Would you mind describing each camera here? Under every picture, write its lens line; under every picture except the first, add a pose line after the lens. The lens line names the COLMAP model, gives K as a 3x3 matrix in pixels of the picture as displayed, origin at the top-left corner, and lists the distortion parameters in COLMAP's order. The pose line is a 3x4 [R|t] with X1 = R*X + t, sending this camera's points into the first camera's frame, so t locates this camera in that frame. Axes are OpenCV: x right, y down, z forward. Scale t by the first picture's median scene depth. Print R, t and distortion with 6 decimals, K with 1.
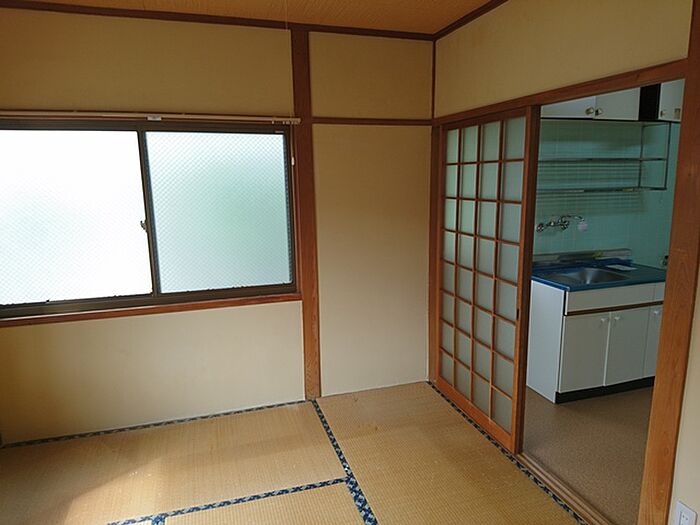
lens RADIAL K [[482.6, 0, 346.5], [0, 482.6, 259.7], [0, 0, 1]] dist [0.049967, -0.059180]
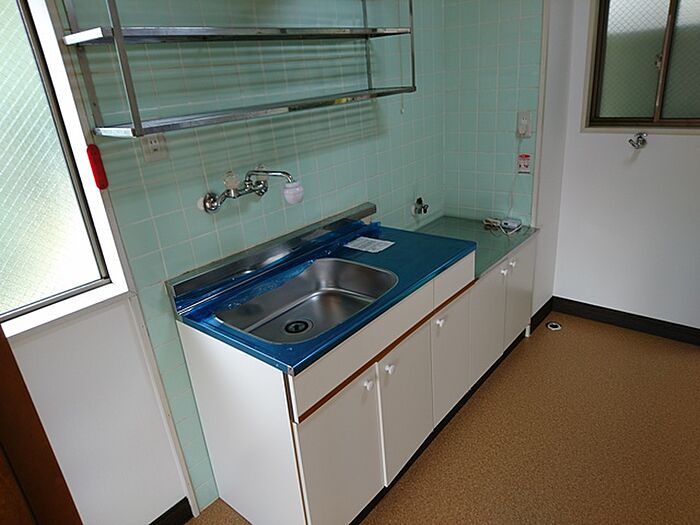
lens RADIAL K [[482.6, 0, 338.8], [0, 482.6, 270.0], [0, 0, 1]] dist [0.049967, -0.059180]
pose [[0.852024, -0.258310, 0.455336, 0.278815], [0.167310, 0.958532, 0.230701, -0.090191], [-0.496047, -0.120380, 0.859911, 0.546100]]
